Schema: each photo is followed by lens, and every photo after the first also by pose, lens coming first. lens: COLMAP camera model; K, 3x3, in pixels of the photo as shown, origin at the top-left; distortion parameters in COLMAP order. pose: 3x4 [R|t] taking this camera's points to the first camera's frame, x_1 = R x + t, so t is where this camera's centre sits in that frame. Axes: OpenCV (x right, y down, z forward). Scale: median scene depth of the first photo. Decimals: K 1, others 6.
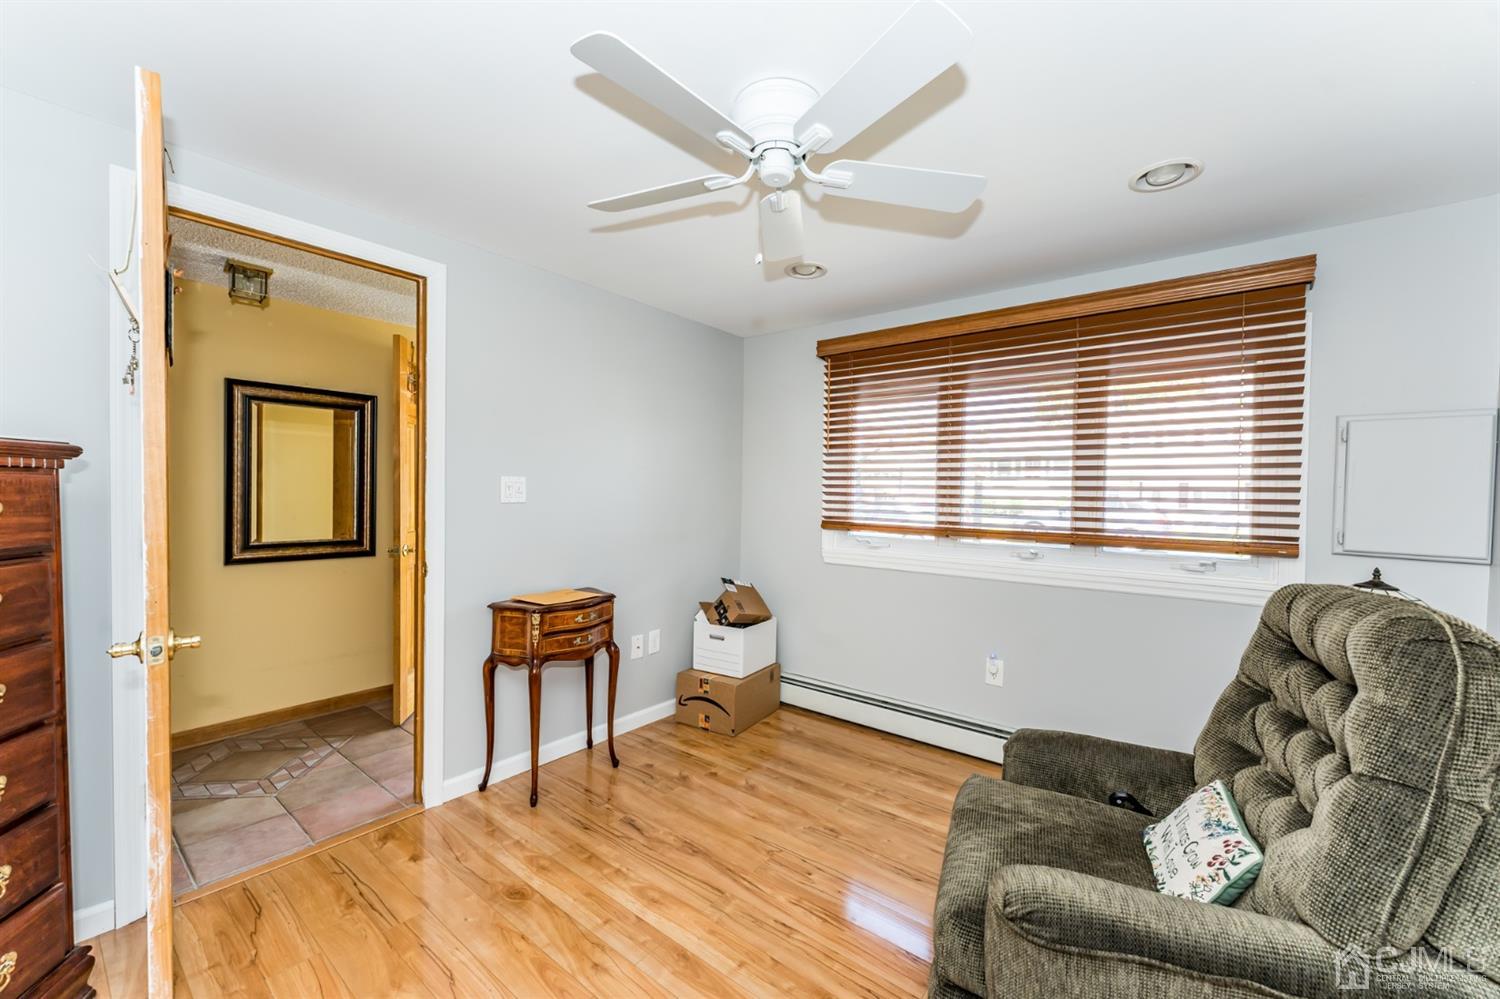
lens RADIAL K [[595.2, 0, 755.1], [0, 595.2, 502.3], [0, 0, 1]] dist [-0.000381, -0.000483]
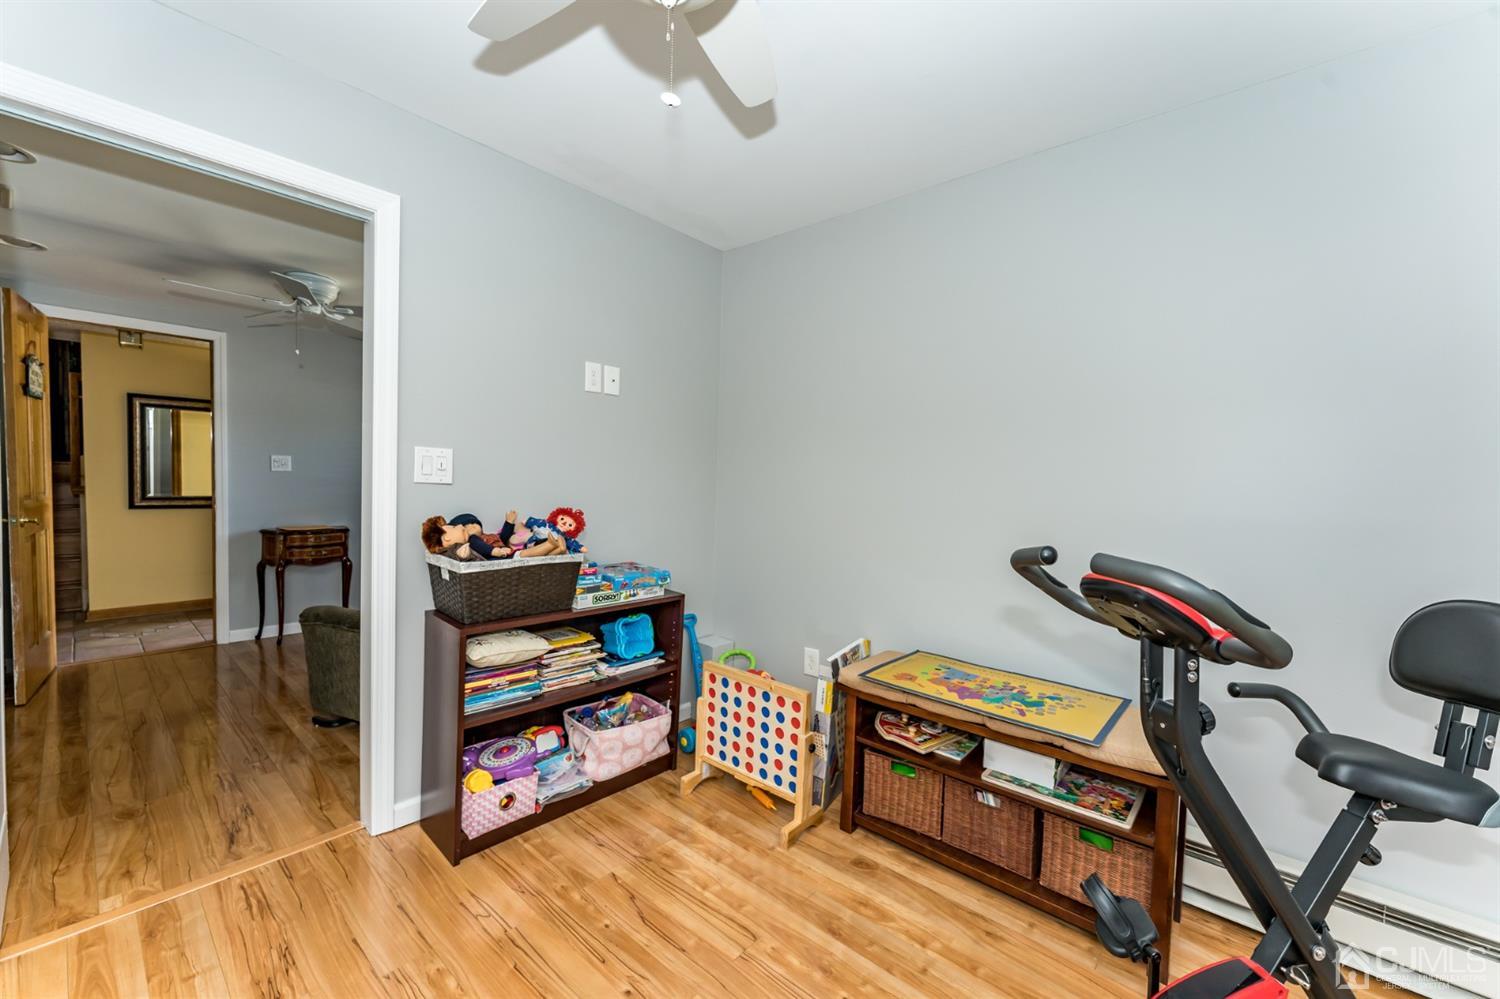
lens RADIAL K [[595.2, 0, 745.4], [0, 595.2, 501.2], [0, 0, 1]] dist [-0.000381, -0.000483]
pose [[0.998651, 0.016589, -0.049194, 1.008599], [-0.015939, 0.999781, 0.013578, 0.042712], [0.049408, -0.012776, 0.998697, -0.621636]]
